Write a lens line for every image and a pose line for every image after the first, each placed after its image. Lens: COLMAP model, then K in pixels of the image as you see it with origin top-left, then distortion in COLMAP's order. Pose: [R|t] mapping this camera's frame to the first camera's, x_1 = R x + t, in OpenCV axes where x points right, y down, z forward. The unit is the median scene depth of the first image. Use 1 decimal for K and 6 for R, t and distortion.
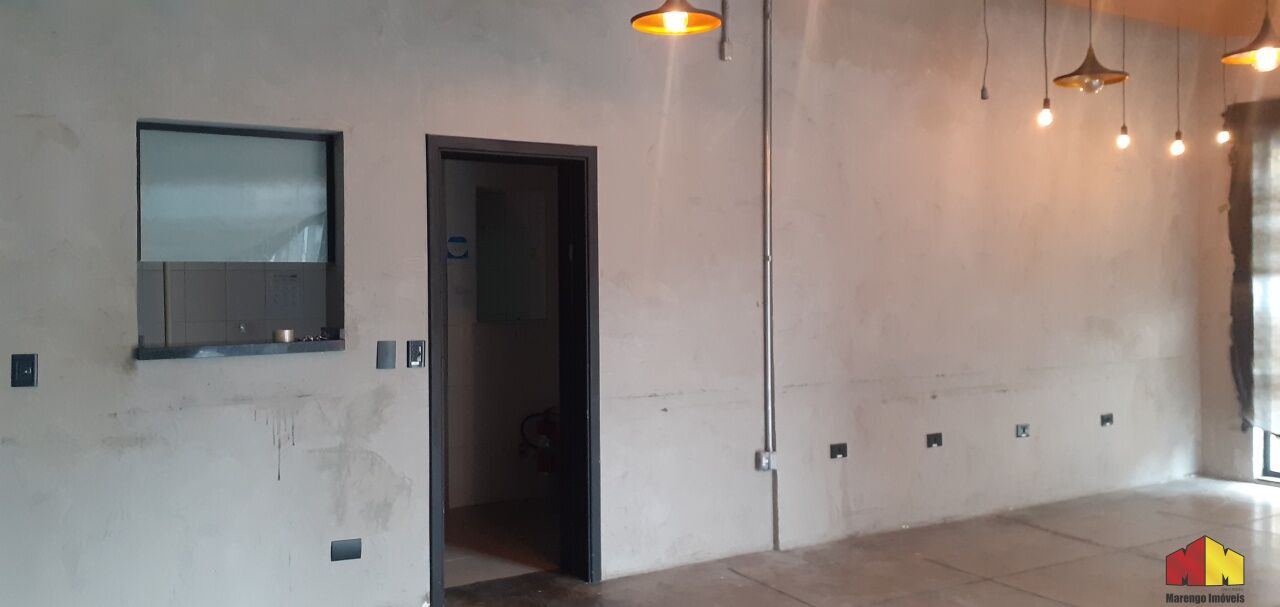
lens RADIAL K [[1049.2, 0, 625.0], [0, 1049.2, 291.2], [0, 0, 1]] dist [0.138338, -0.208689]
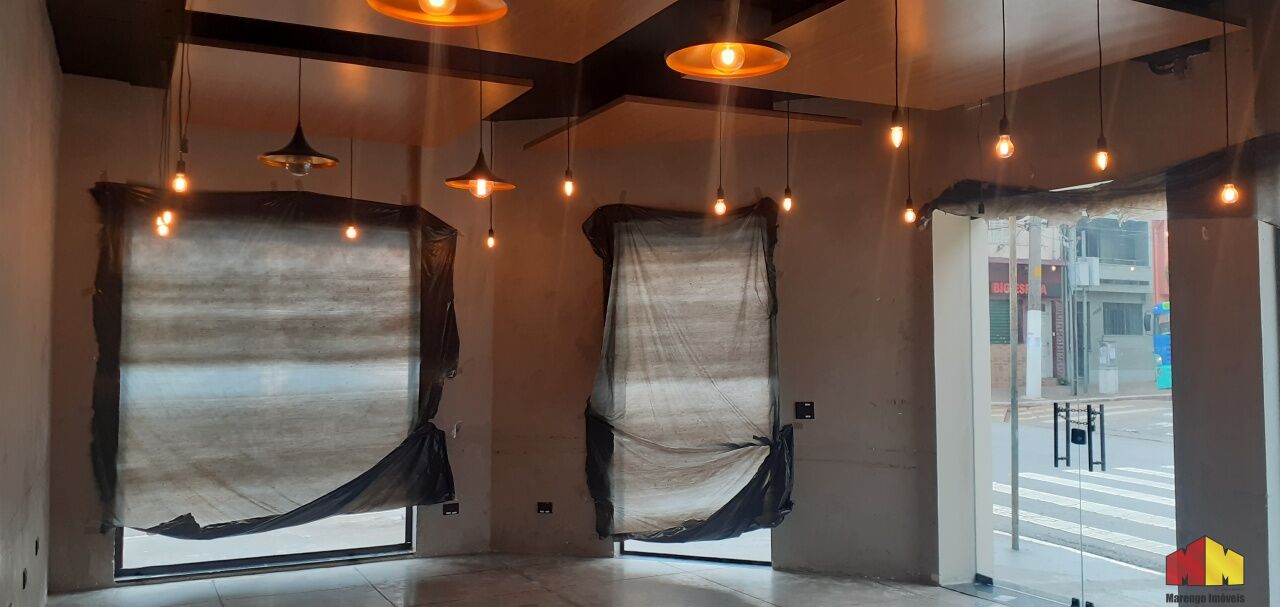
lens RADIAL K [[1049.2, 0, 655.1], [0, 1049.2, 282.4], [0, 0, 1]] dist [0.138338, -0.208689]
pose [[0.073327, 0.068779, 0.994934, -0.379353], [0.004188, 0.997589, -0.069271, -0.023025], [-0.997299, 0.009247, 0.072862, 0.521492]]
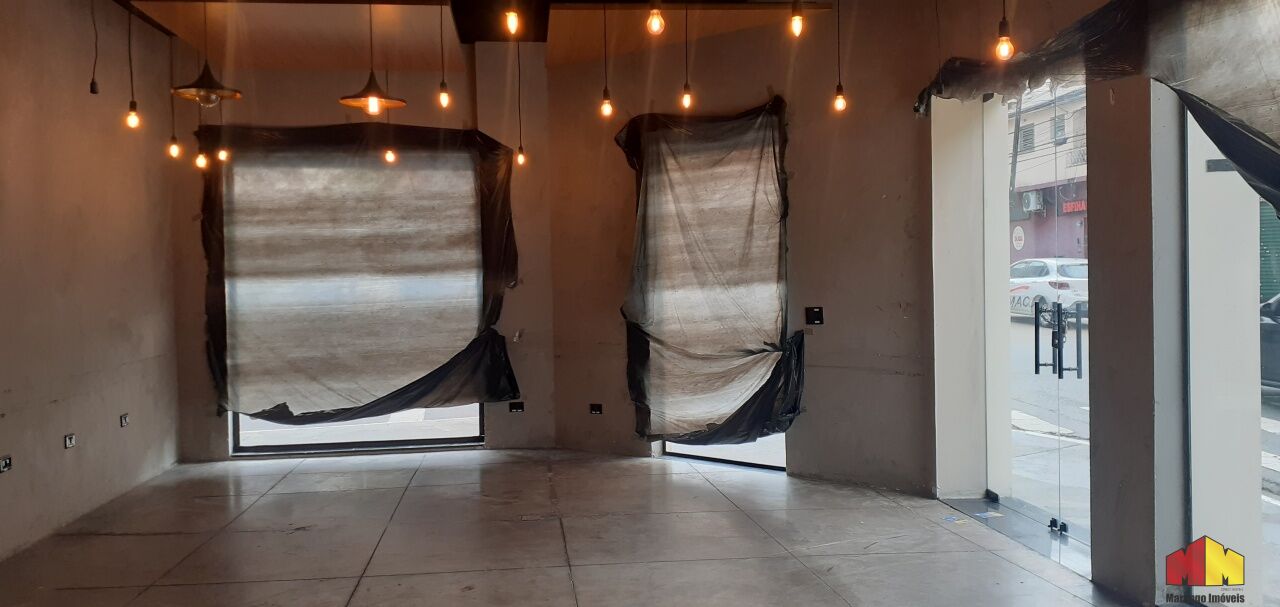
lens RADIAL K [[1049.2, 0, 653.4], [0, 1049.2, 285.8], [0, 0, 1]] dist [0.138338, -0.208689]
pose [[0.418272, -0.010410, 0.908262, -0.291161], [0.019858, 0.999800, 0.002314, -0.000049], [-0.908105, 0.017068, 0.418395, 0.128291]]
